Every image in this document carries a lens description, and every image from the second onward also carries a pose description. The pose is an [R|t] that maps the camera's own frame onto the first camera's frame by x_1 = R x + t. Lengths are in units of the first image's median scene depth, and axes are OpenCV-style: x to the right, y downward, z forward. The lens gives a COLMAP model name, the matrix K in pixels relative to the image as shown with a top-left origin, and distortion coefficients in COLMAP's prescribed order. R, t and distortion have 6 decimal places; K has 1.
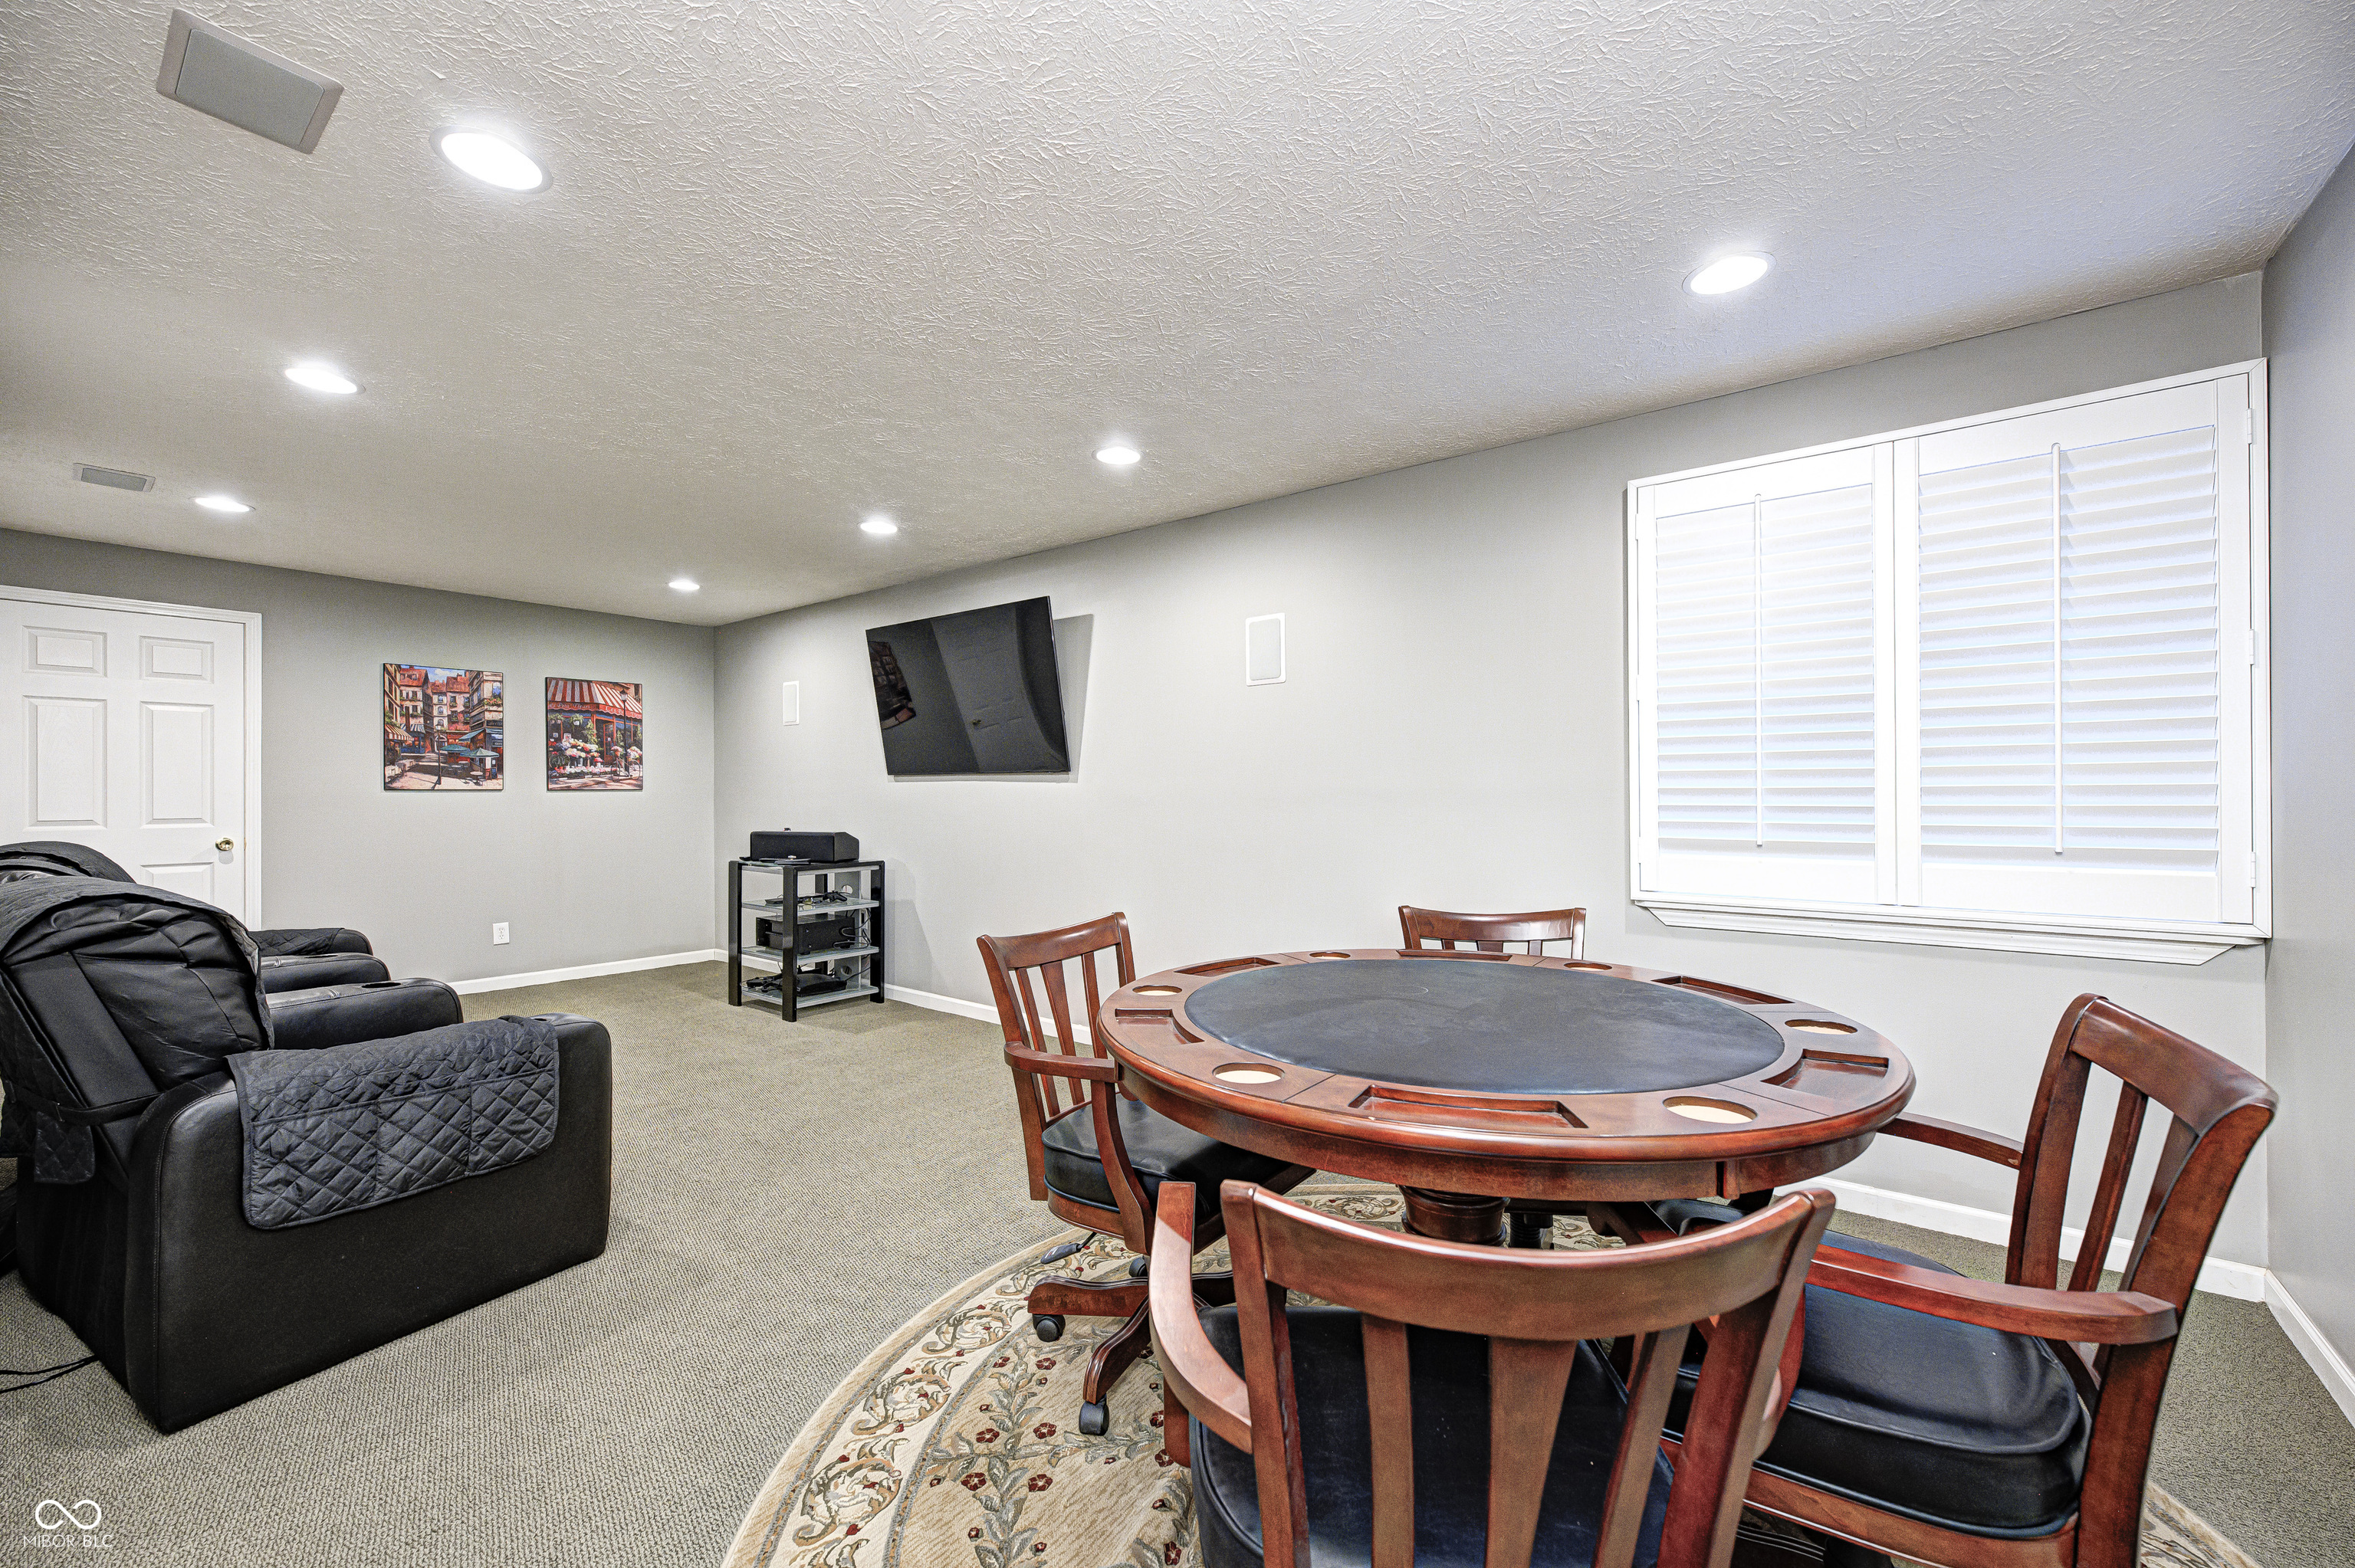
lens RADIAL K [[928.2, 0, 1180.6], [0, 928.2, 785.5], [0, 0, 1]] dist [-0.001389, -0.000029]
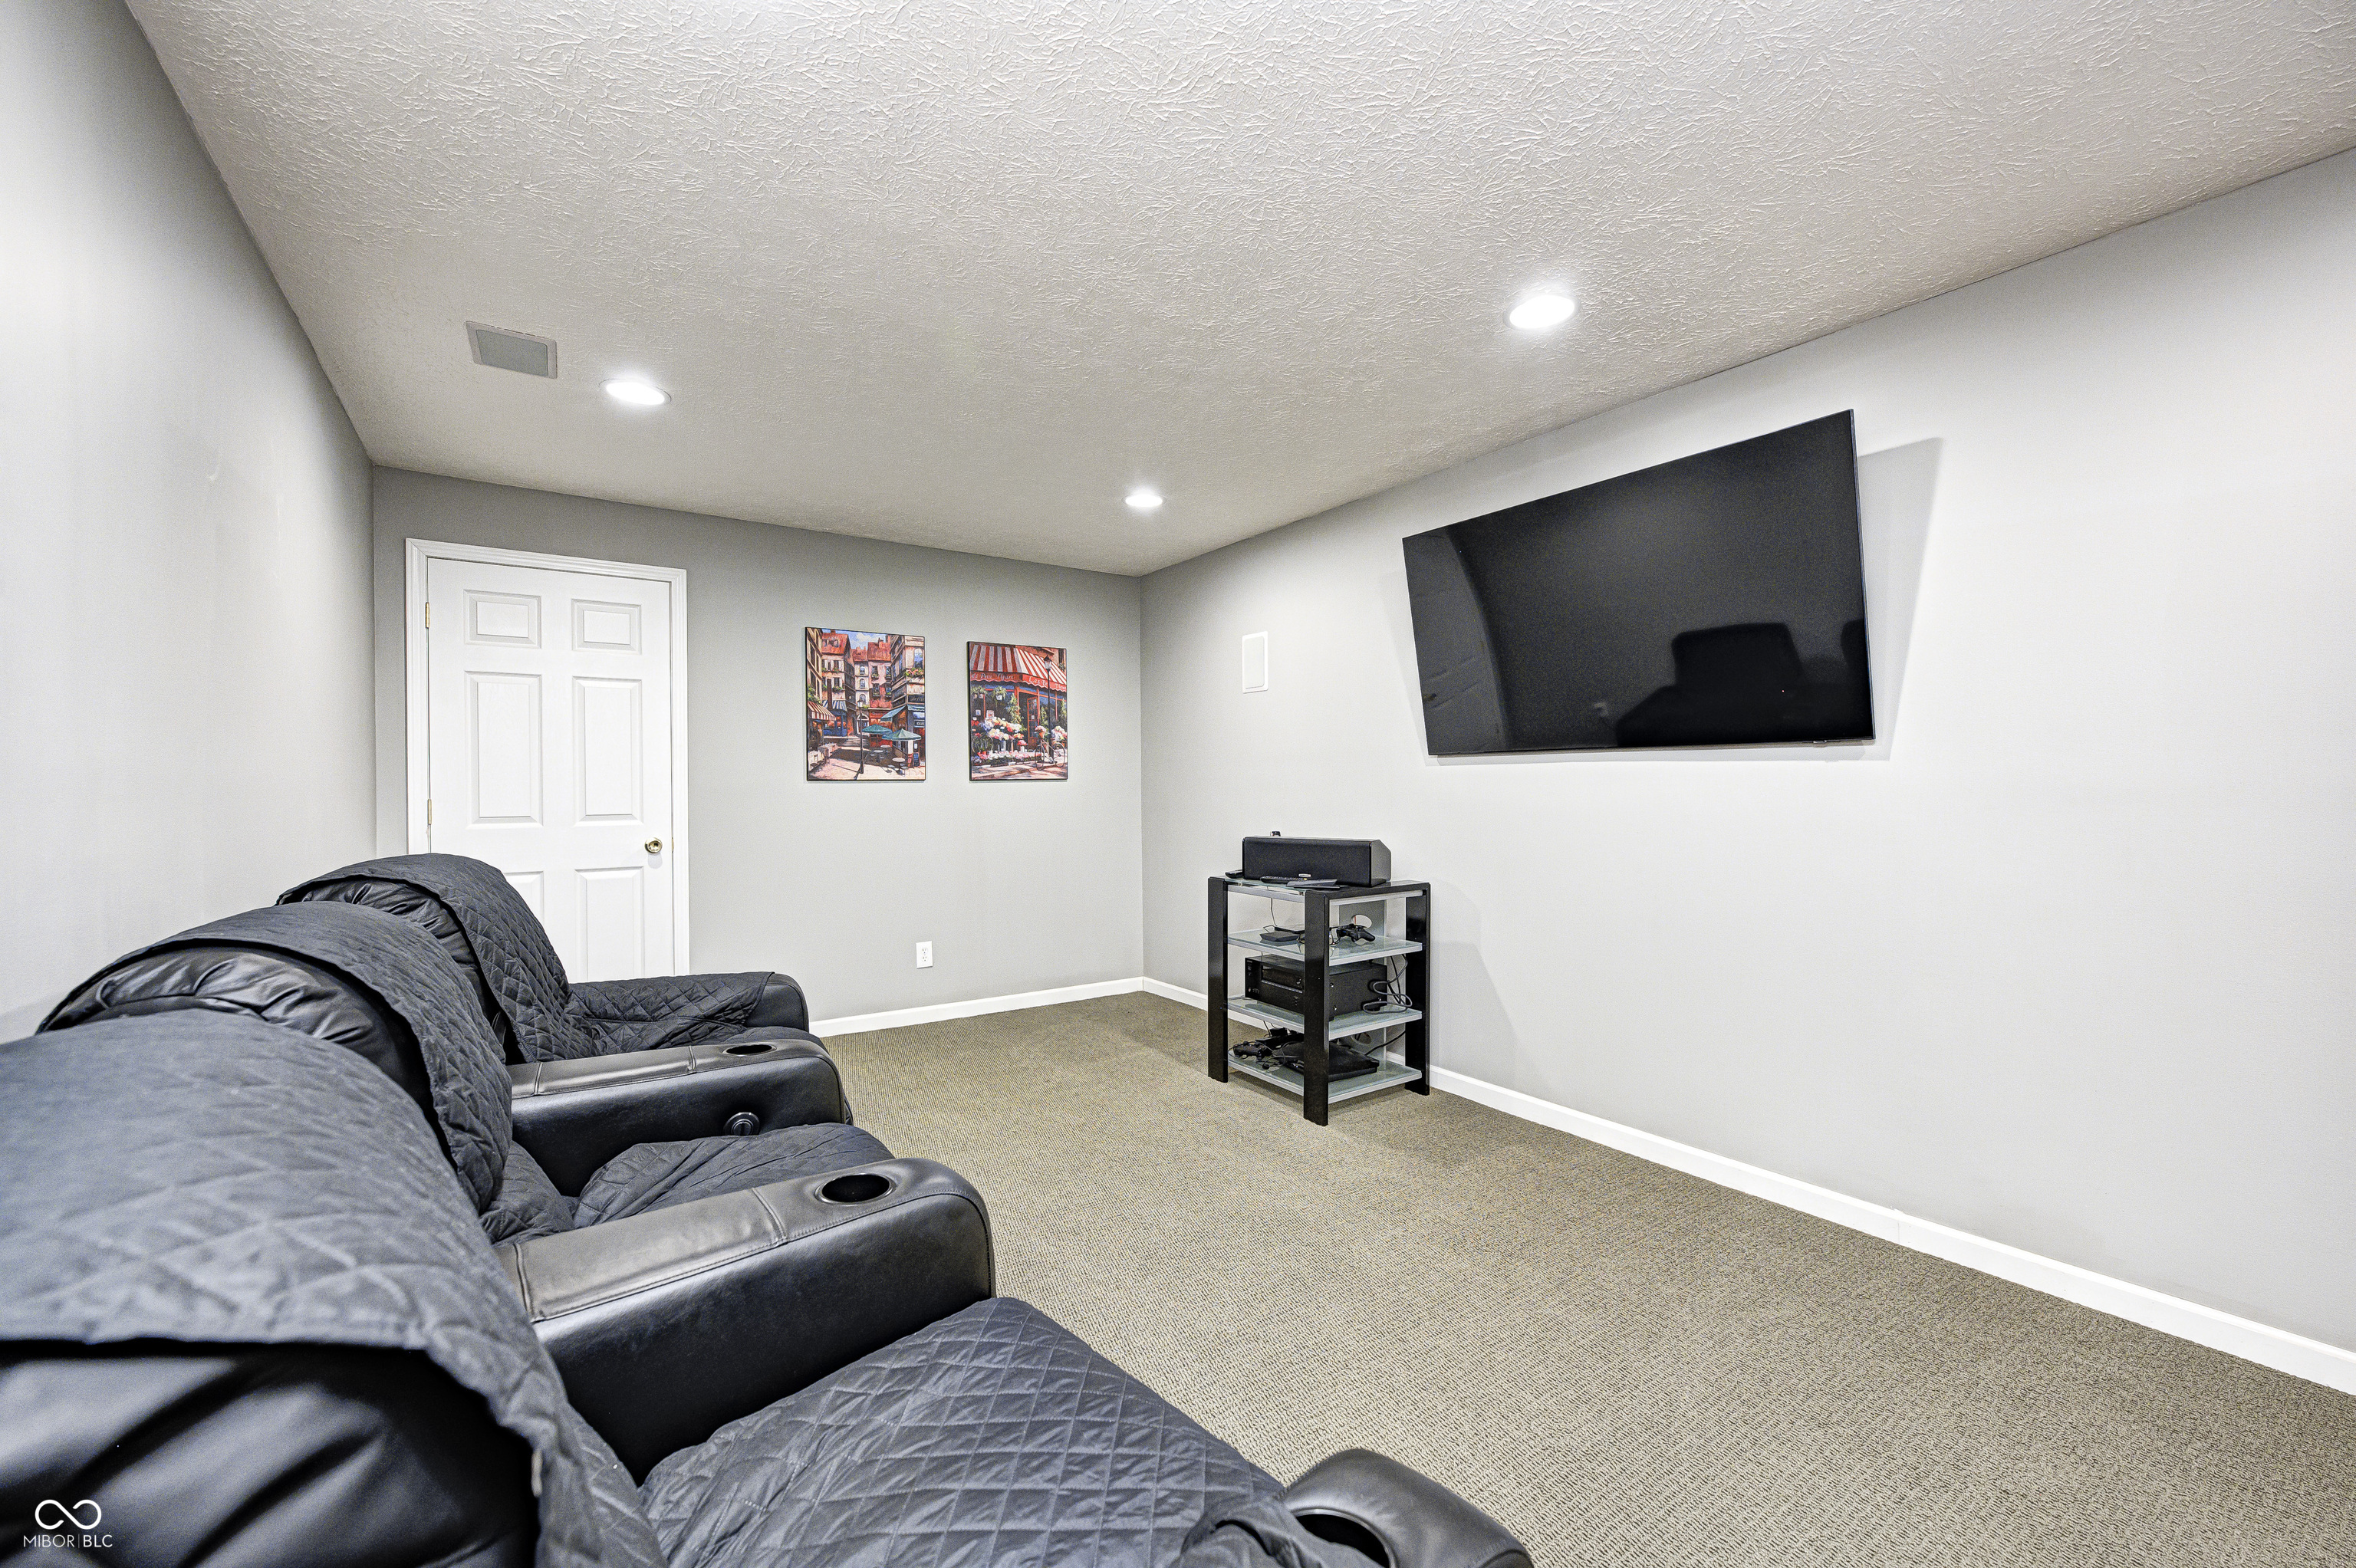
lens RADIAL K [[928.6, 0, 1175.5], [0, 928.6, 787.3], [0, 0, 1]] dist [-0.001389, -0.000029]
pose [[0.951687, -0.001858, -0.307063, -0.285300], [0.005164, 0.999937, 0.009954, 0.004510], [0.307025, -0.011059, 0.951637, 0.304994]]
